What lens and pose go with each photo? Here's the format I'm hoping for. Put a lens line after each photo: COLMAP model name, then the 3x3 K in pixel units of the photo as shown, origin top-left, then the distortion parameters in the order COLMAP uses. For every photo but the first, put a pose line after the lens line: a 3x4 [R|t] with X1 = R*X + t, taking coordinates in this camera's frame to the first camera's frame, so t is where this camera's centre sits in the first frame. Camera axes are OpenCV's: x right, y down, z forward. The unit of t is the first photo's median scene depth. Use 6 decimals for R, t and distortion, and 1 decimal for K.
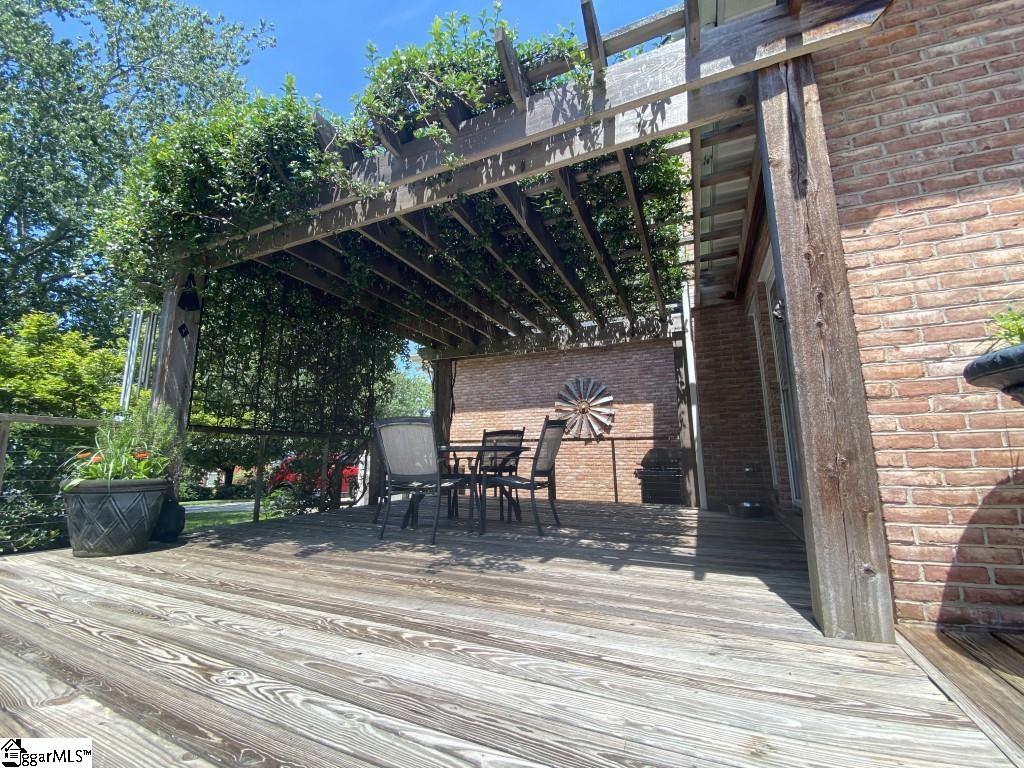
lens RADIAL K [[411.8, 0, 510.7], [0, 411.8, 387.6], [0, 0, 1]] dist [0.022598, -0.022304]
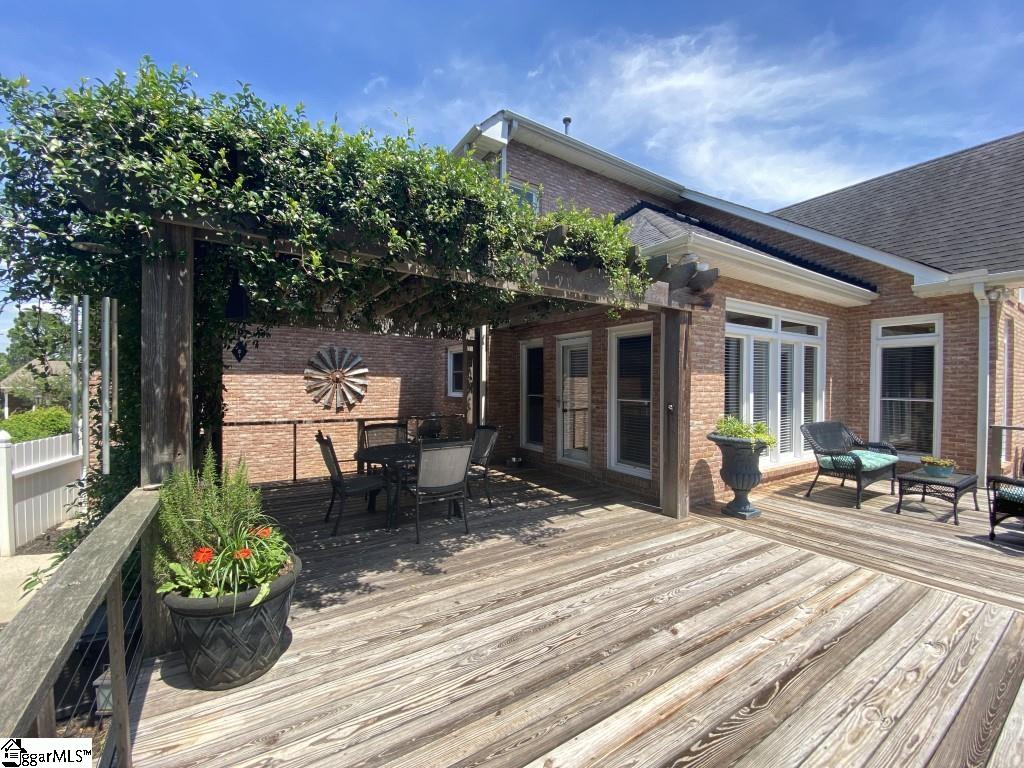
lens RADIAL K [[411.6, 0, 513.7], [0, 411.6, 387.6], [0, 0, 1]] dist [0.030692, -0.028653]
pose [[0.546758, 0.003847, 0.837282, -0.625473], [-0.147538, 0.984785, 0.091820, -0.118908], [-0.824190, -0.173734, 0.539006, 0.121497]]
